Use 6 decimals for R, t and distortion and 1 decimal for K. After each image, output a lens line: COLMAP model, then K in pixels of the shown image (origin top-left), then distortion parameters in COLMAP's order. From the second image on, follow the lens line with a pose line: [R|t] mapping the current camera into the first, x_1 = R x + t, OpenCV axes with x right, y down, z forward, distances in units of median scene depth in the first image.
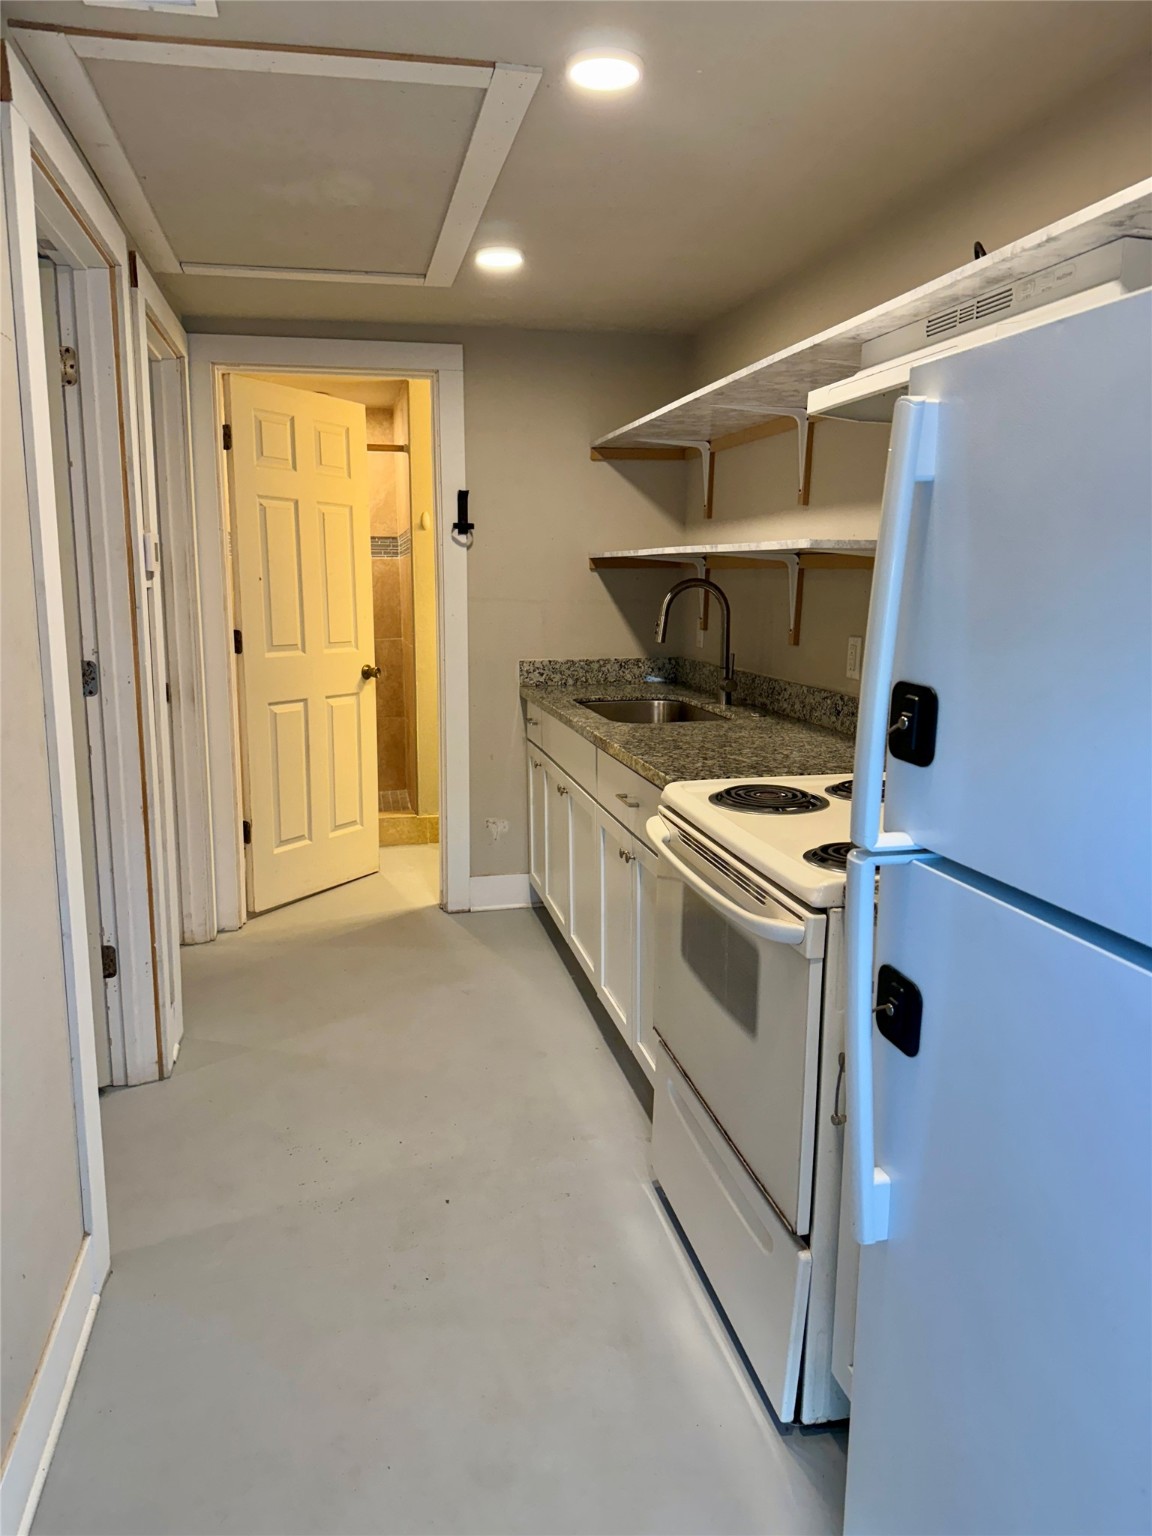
lens RADIAL K [[1083.1, 0, 573.0], [0, 1083.1, 767.9], [0, 0, 1]] dist [0.002230, 0.000060]
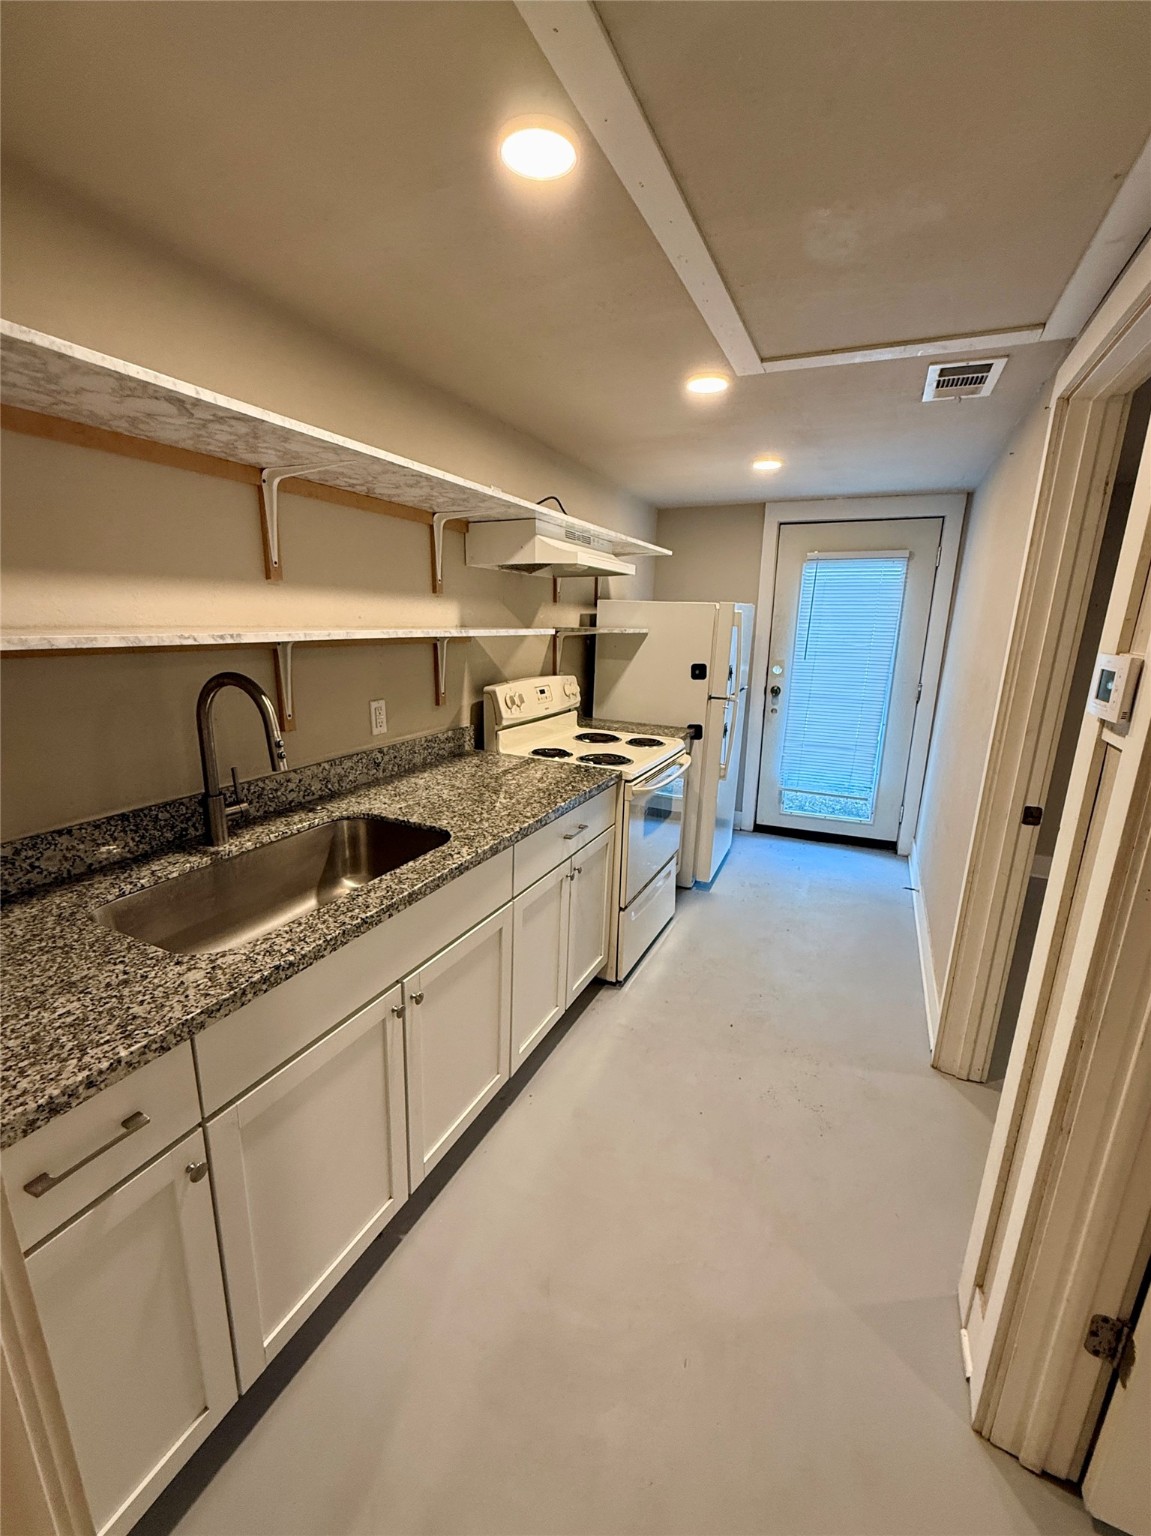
lens RADIAL K [[616.3, 0, 572.8], [0, 616.3, 767.4], [0, 0, 1]] dist [0.000779, 0.000017]
pose [[-0.782897, -0.174024, 0.597318, -0.346837], [0.077174, 0.925505, 0.370790, -0.290895], [-0.617347, 0.336387, -0.711145, 1.368772]]
